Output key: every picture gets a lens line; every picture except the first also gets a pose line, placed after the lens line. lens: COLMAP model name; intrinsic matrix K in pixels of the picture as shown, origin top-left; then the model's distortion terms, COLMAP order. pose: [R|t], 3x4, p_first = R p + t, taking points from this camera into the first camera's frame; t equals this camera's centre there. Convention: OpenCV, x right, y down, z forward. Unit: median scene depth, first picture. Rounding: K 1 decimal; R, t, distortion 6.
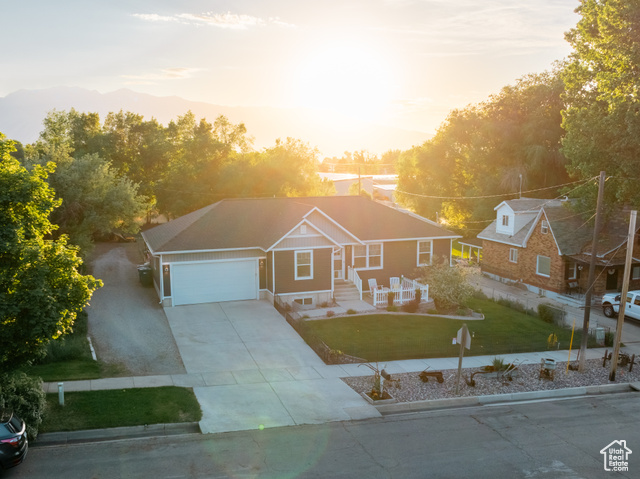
lens RADIAL K [[813.2, 0, 253.8], [0, 813.2, 239.9], [0, 0, 1]] dist [-0.021473, -0.000622]
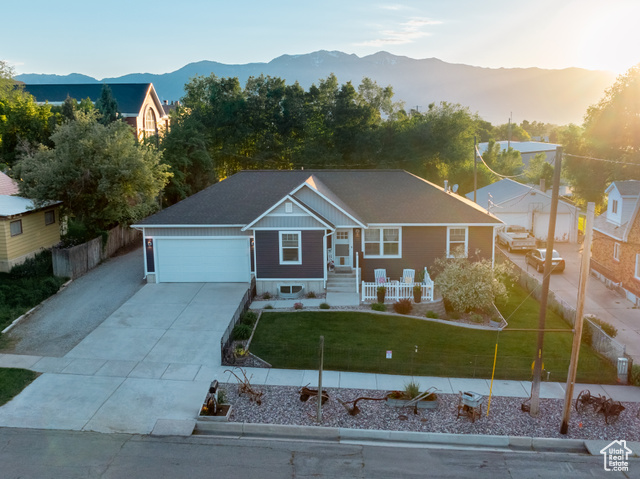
lens RADIAL K [[813.2, 0, 253.8], [0, 813.2, 239.9], [0, 0, 1]] dist [-0.021473, -0.000622]
pose [[0.920519, 0.058750, -0.386255, 0.362160], [-0.042539, 0.997823, 0.050392, -0.020181], [0.388374, -0.029956, 0.921015, 0.176666]]
